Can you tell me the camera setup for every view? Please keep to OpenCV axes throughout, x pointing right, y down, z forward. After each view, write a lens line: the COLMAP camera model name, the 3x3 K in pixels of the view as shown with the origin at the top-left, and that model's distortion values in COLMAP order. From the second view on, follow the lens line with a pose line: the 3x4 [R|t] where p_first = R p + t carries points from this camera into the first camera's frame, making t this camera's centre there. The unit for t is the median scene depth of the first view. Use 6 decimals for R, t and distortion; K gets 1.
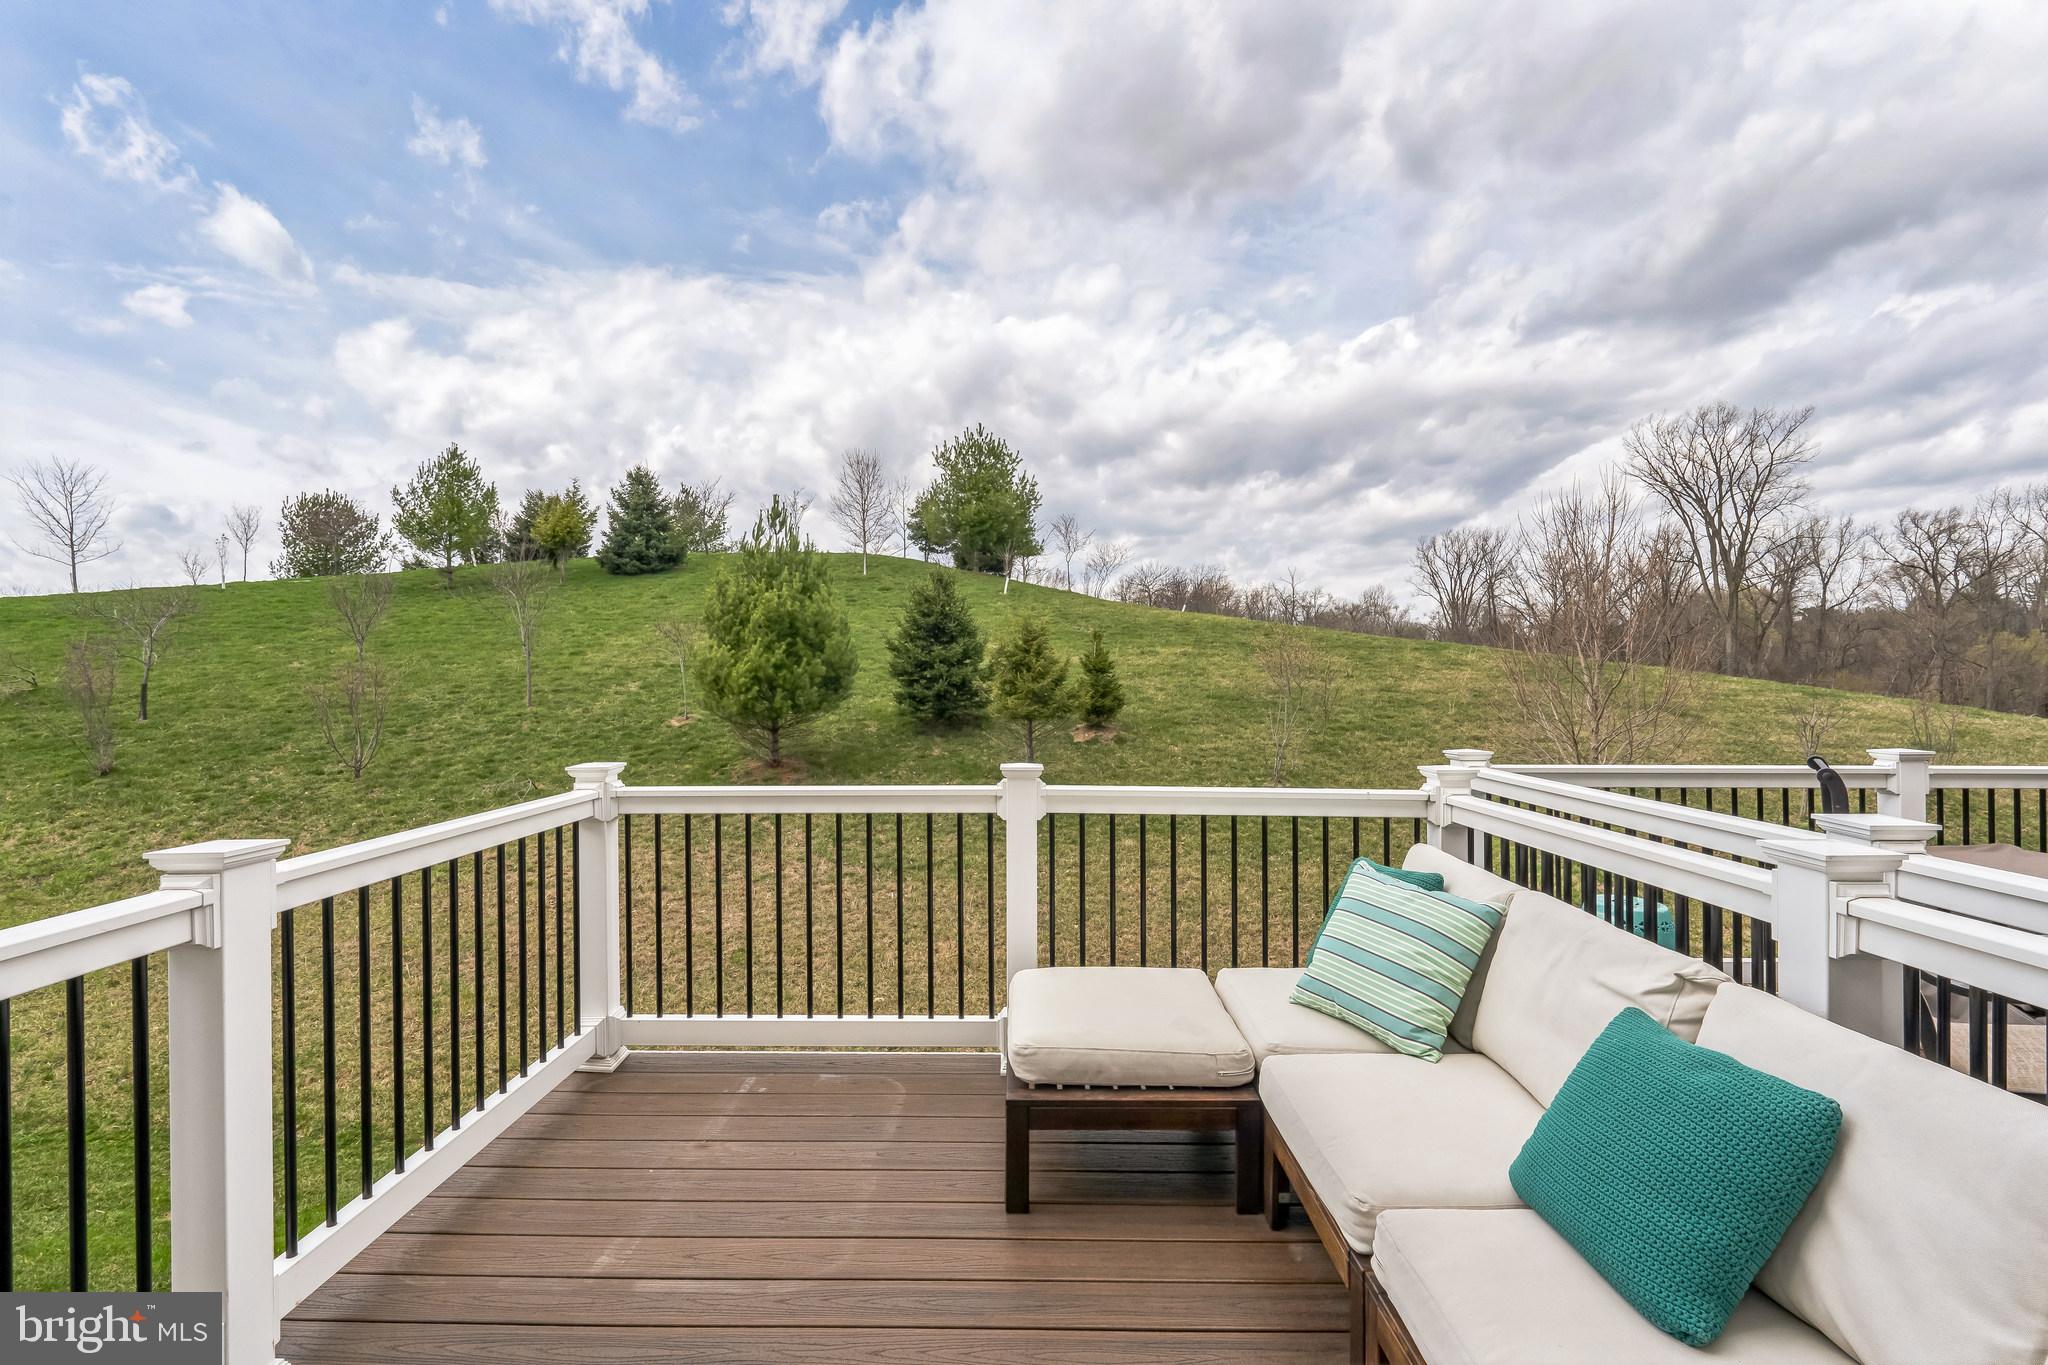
lens RADIAL K [[902.9, 0, 1044.5], [0, 902.9, 683.3], [0, 0, 1]] dist [0.000060, 0.000160]
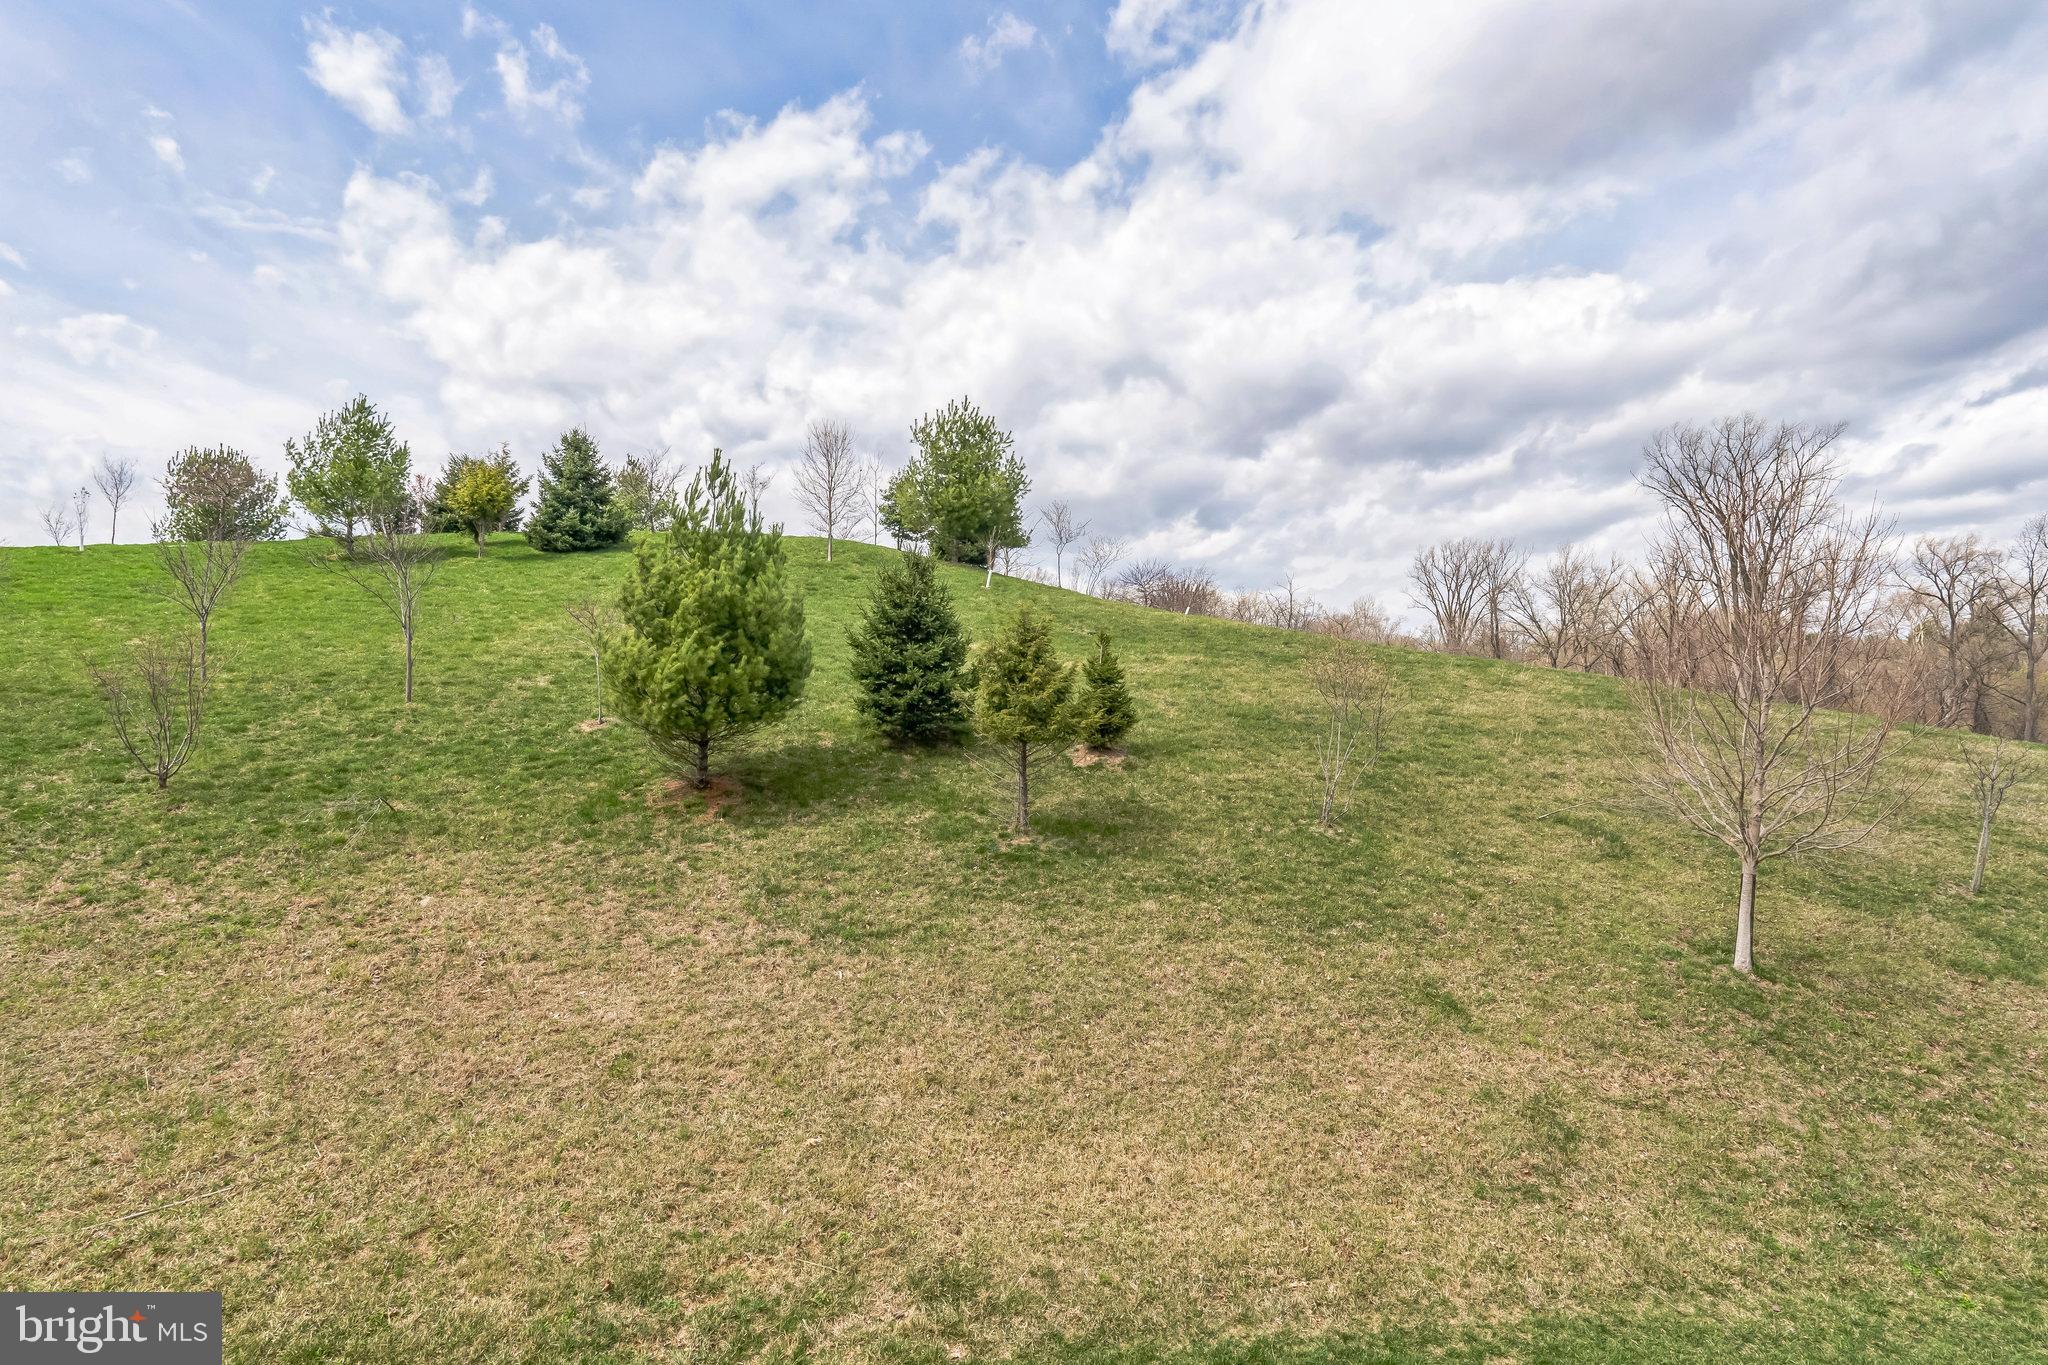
lens RADIAL K [[902.9, 0, 1037.2], [0, 902.9, 641.6], [0, 0, 1]] dist [0.000060, 0.000160]
pose [[0.999055, 0.032749, 0.028559, -0.023015], [-0.031359, 0.998362, -0.047851, -0.007011], [-0.030080, 0.046910, 0.998446, 0.149103]]
